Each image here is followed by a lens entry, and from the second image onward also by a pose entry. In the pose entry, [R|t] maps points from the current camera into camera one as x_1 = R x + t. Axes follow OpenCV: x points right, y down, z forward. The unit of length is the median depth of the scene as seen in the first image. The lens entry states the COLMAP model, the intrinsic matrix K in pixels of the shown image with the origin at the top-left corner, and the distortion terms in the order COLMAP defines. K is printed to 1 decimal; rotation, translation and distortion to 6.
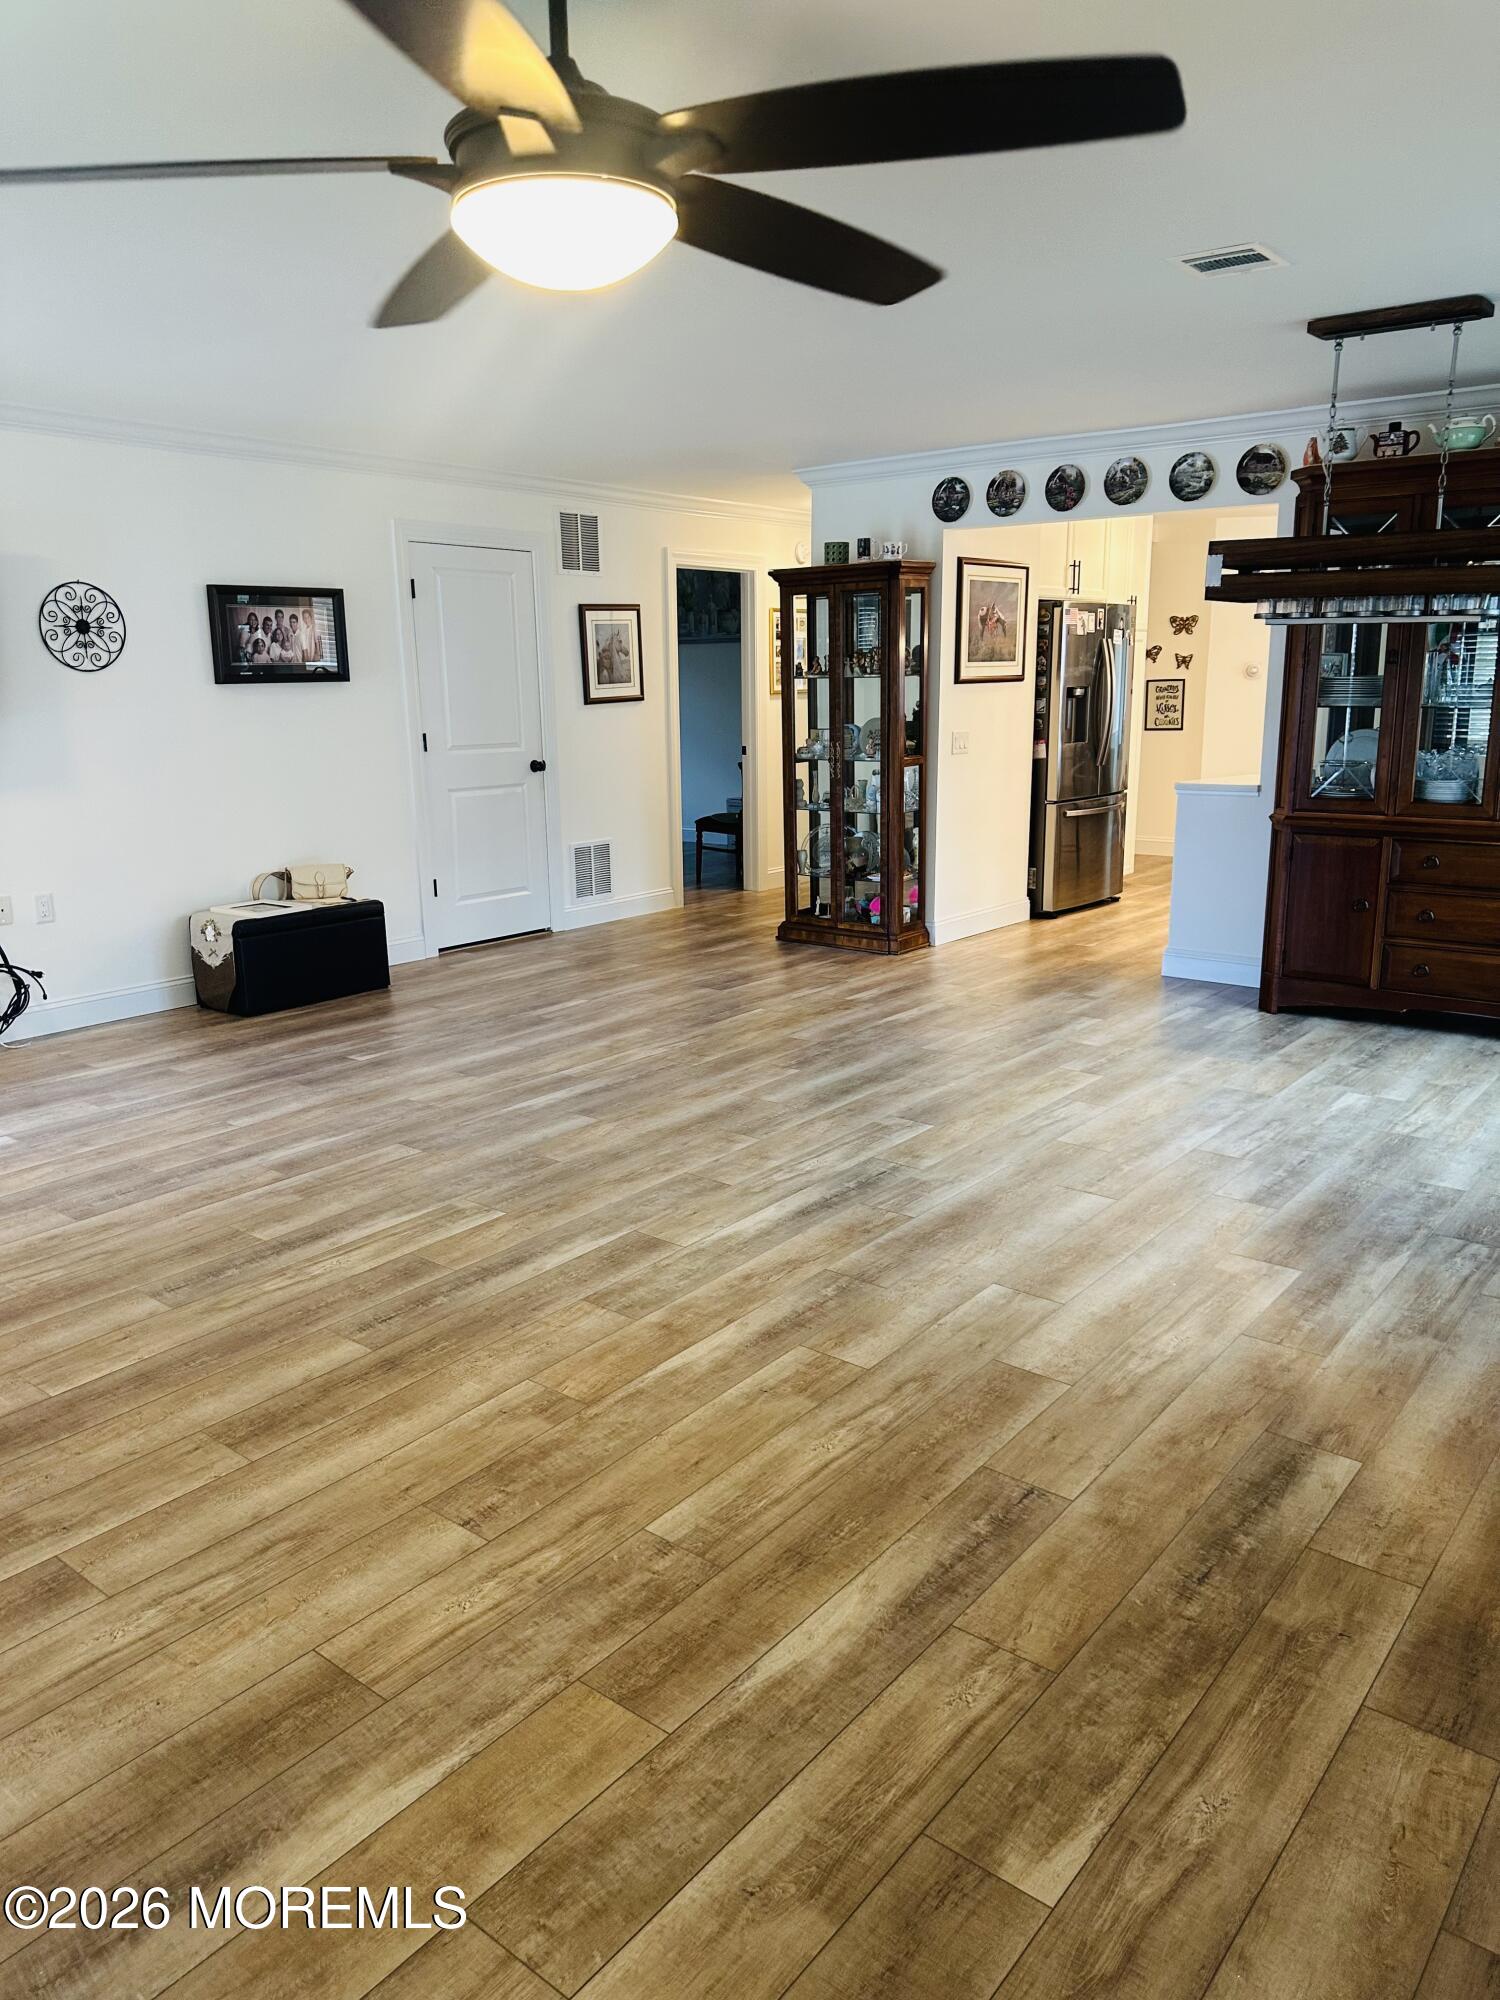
lens RADIAL K [[1412.3, 0, 741.2], [0, 1412.3, 995.2], [0, 0, 1]] dist [0.144716, -0.239402]
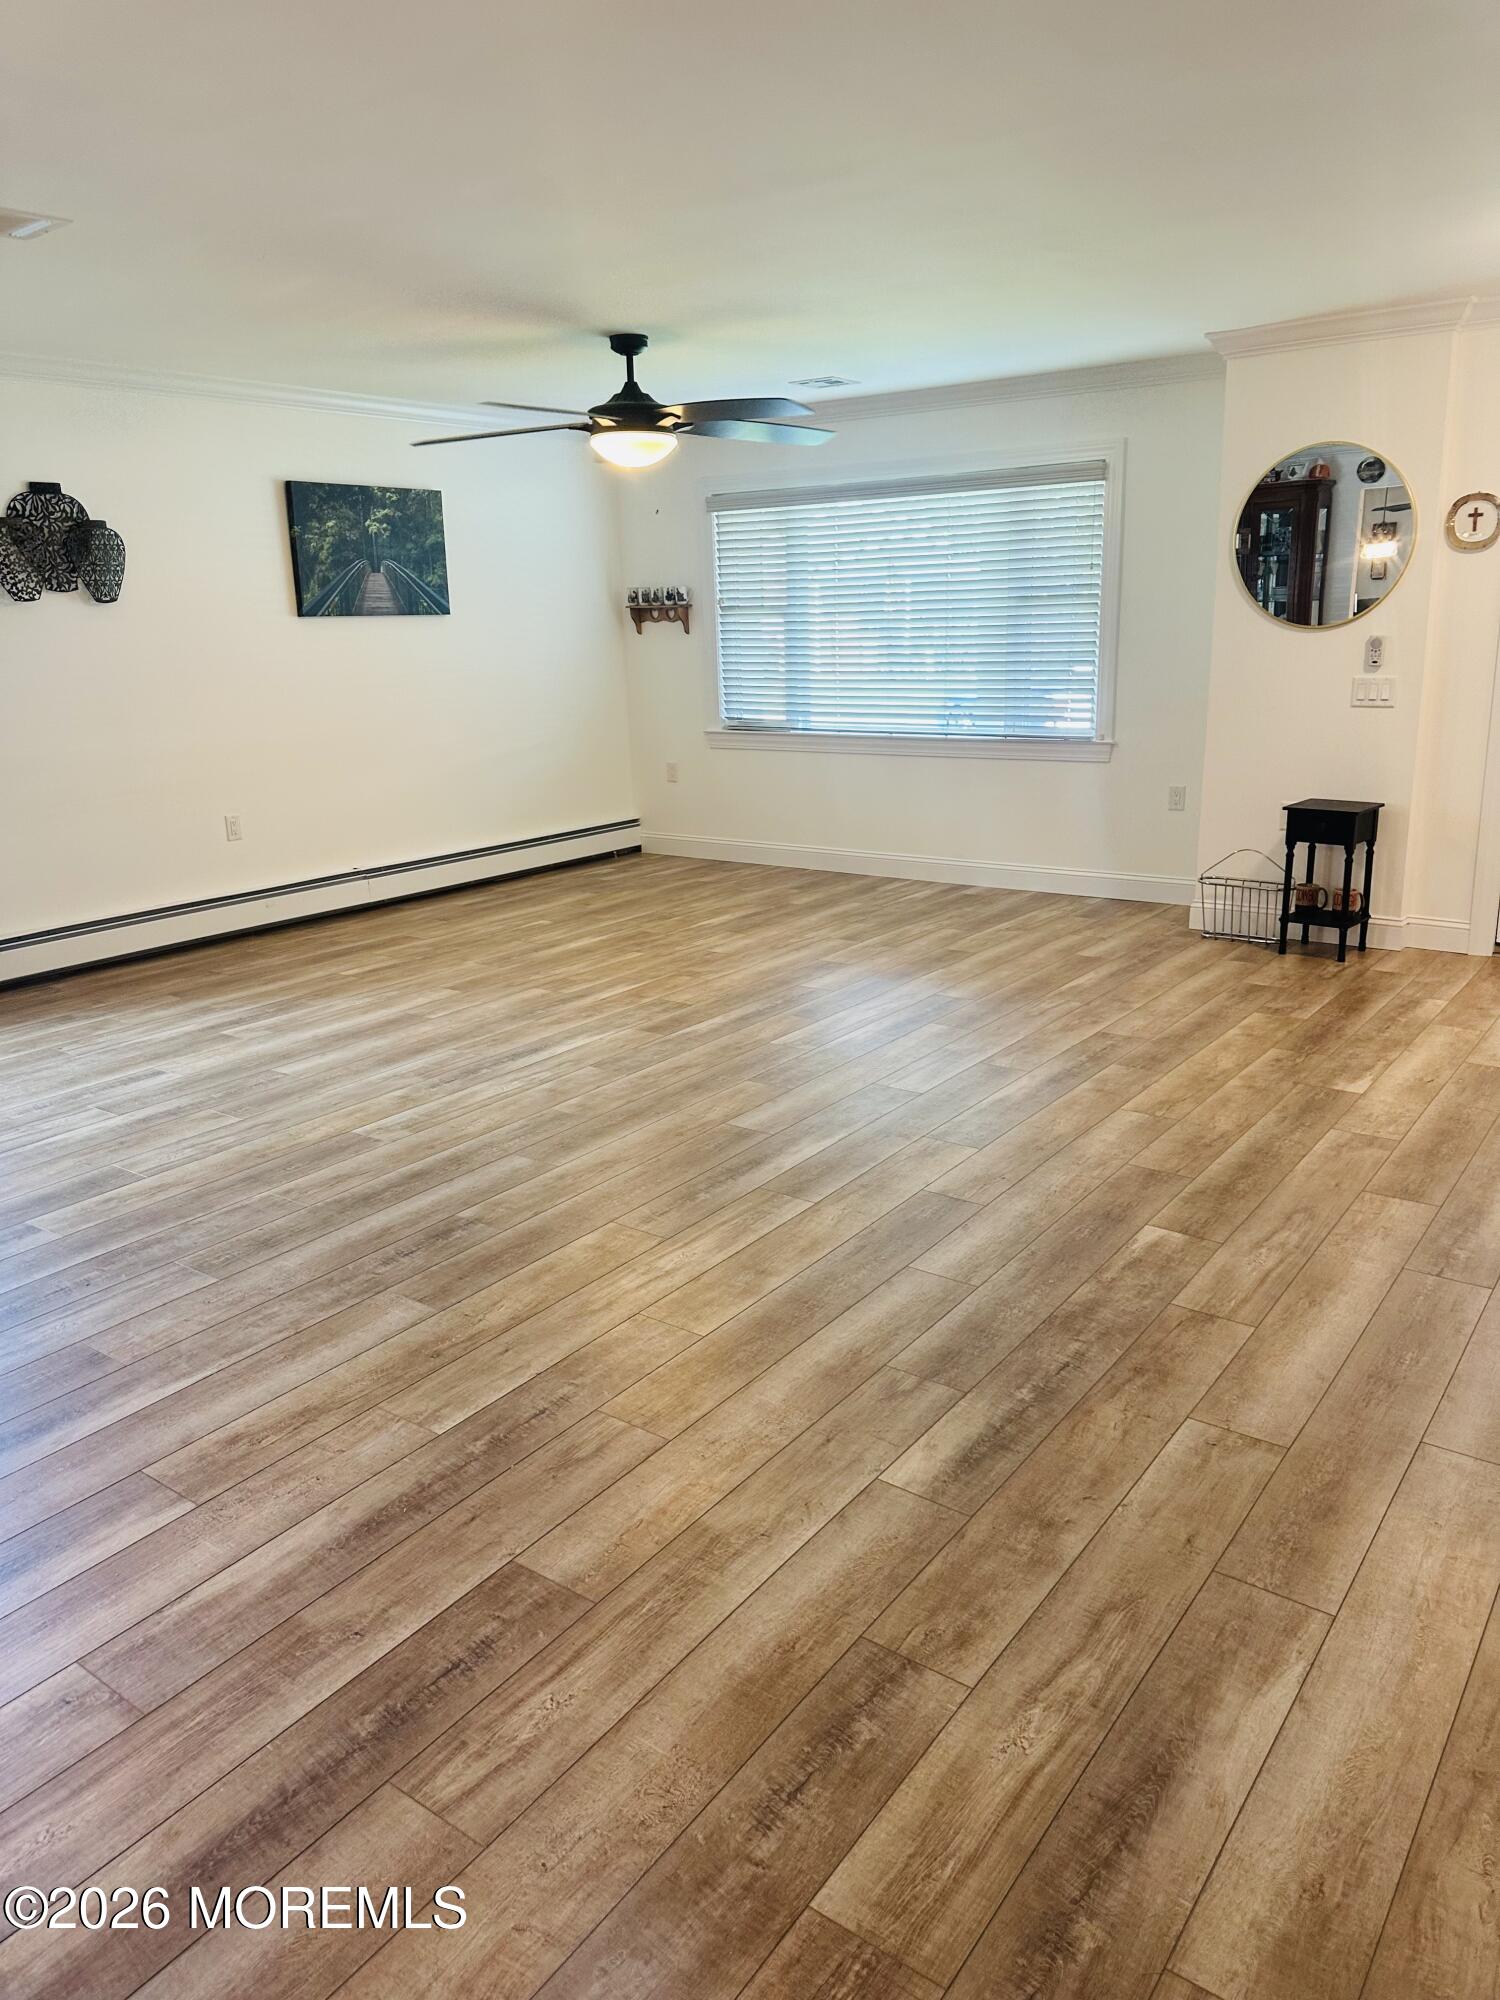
lens RADIAL K [[1402.8, 0, 759.6], [0, 1402.8, 999.1], [0, 0, 1]] dist [0.136823, -0.232560]
pose [[-0.998072, 0.050779, -0.035677, -0.090212], [0.028155, 0.882827, 0.468854, -0.375772], [0.055305, 0.466946, -0.882555, 1.665529]]
